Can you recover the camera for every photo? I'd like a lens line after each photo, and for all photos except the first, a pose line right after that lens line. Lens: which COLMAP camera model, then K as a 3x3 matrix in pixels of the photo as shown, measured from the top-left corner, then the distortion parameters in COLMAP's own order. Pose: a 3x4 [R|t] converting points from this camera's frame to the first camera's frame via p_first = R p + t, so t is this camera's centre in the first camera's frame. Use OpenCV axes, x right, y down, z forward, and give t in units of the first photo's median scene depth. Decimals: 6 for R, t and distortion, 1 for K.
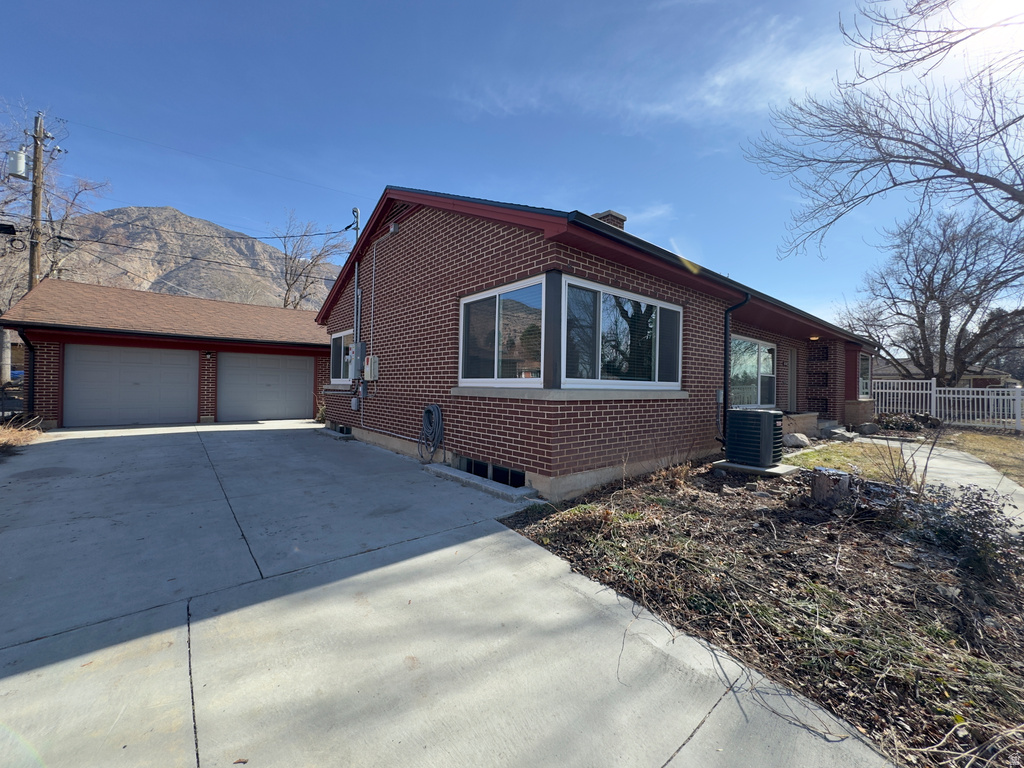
lens RADIAL K [[406.3, 0, 513.2], [0, 406.3, 383.3], [0, 0, 1]] dist [-0.000934, 0.000023]
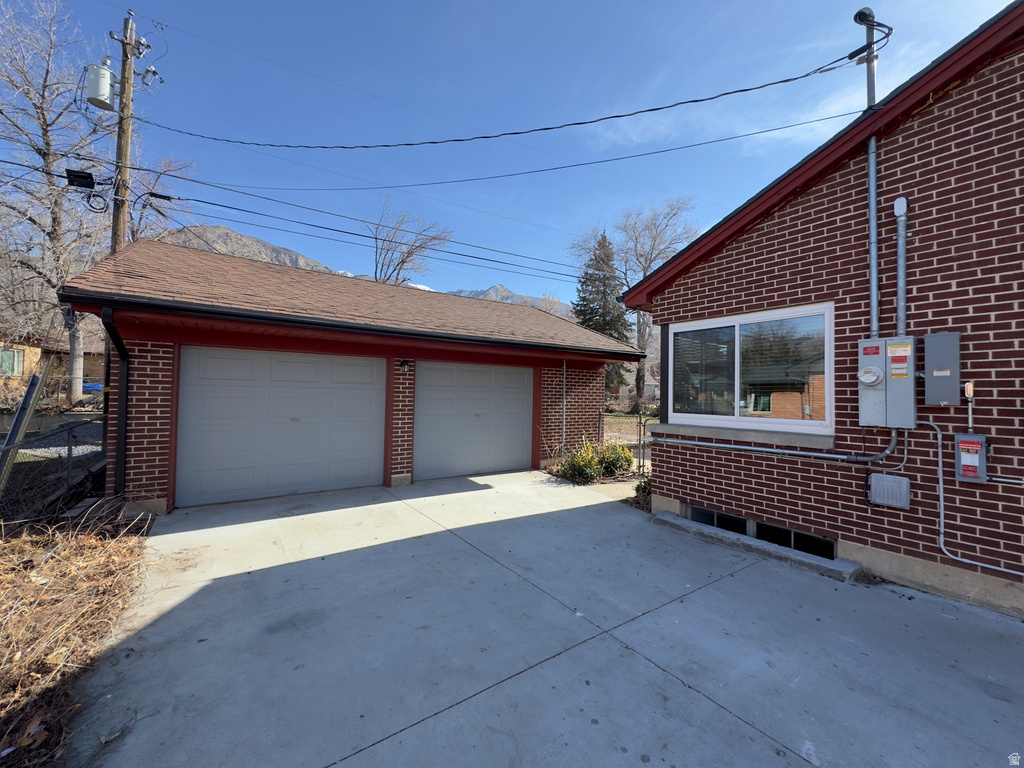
lens RADIAL K [[406.3, 0, 510.5], [0, 406.3, 384.2], [0, 0, 1]] dist [-0.000934, 0.000023]
pose [[0.996900, 0.000979, -0.078667, -0.479417], [-0.002480, 0.999817, -0.018979, -0.028930], [0.078634, 0.019116, 0.996720, 0.384806]]
